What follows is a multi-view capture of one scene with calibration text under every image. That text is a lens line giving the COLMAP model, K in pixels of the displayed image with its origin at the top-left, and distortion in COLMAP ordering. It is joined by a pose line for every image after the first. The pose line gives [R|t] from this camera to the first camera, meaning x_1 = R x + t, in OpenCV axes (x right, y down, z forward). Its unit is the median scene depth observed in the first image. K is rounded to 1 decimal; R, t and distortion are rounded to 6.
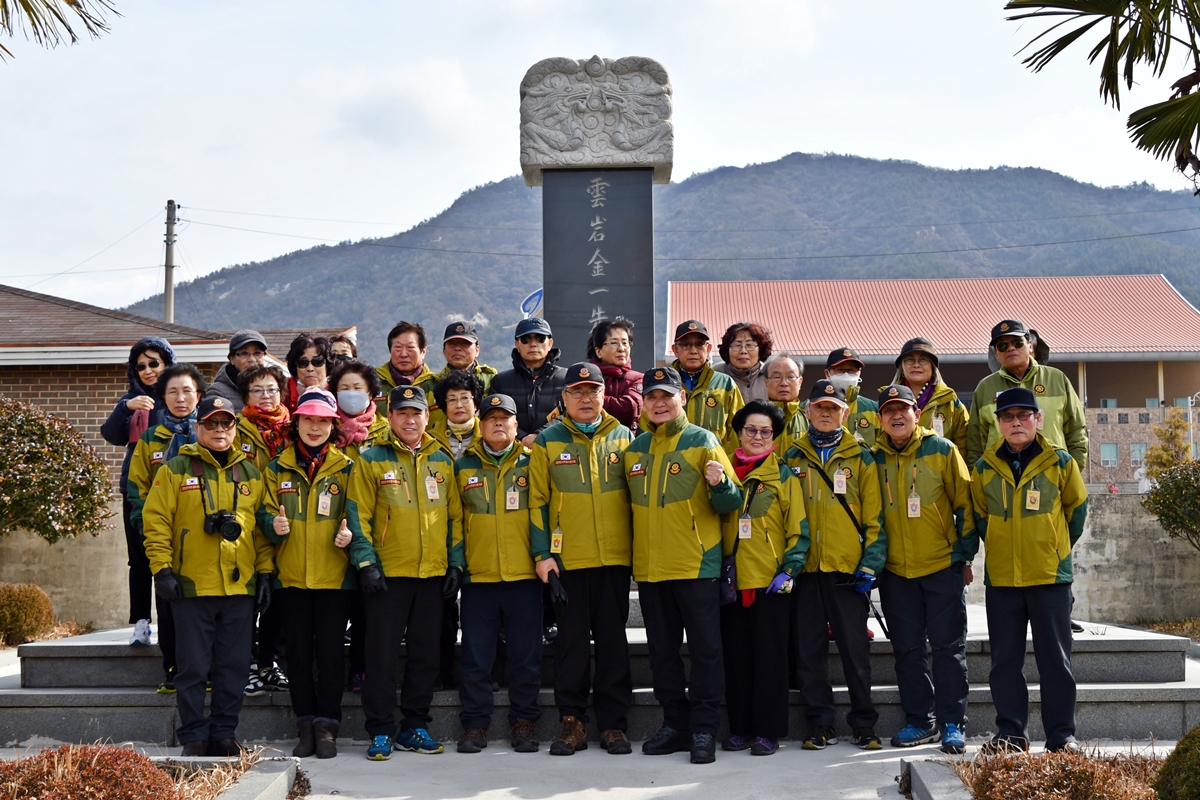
lens RADIAL K [[1578.8, 0, 600.6], [0, 1578.8, 401.9], [0, 0, 1]] dist [0.082792, 0.000000]
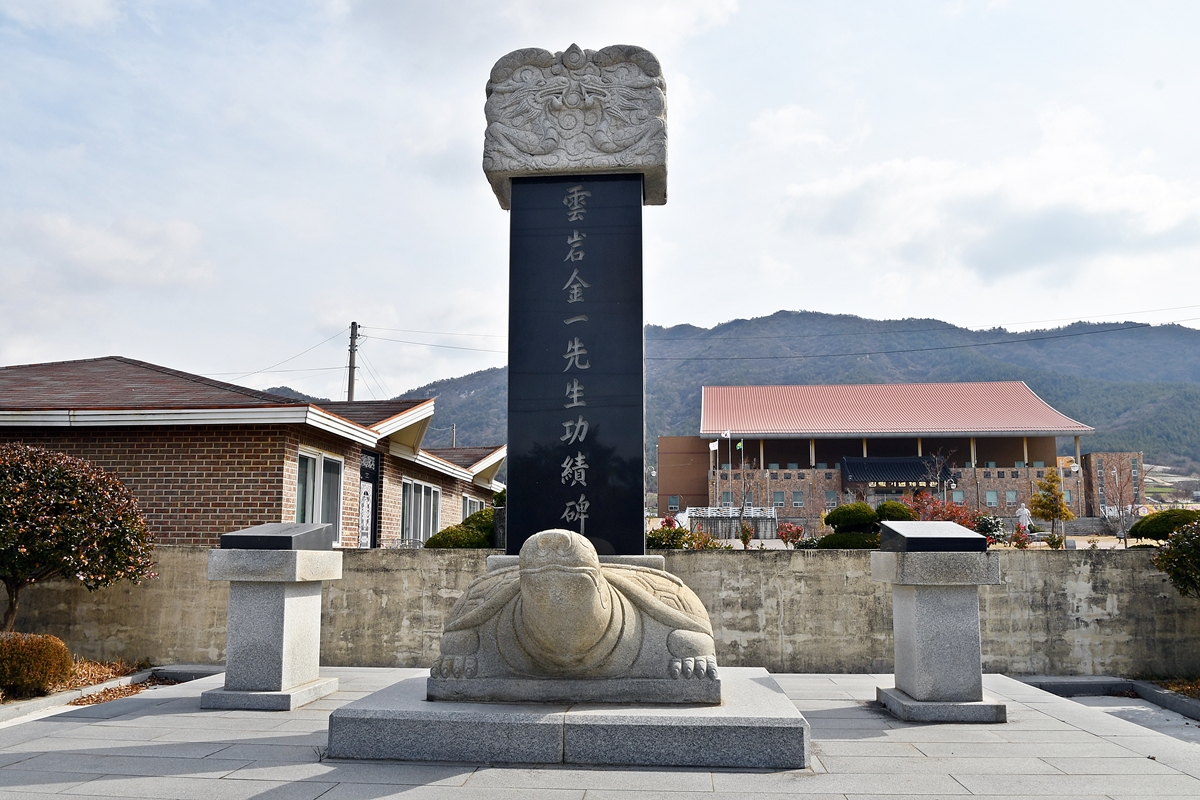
lens RADIAL K [[965.7, 0, 594.5], [0, 965.7, 395.7], [0, 0, 1]] dist [-0.013715, -0.016770]
pose [[0.997530, -0.001218, -0.070228, 0.030595], [-0.003671, 0.997579, -0.069440, 0.002739], [0.070143, 0.069526, 0.995111, 0.352562]]
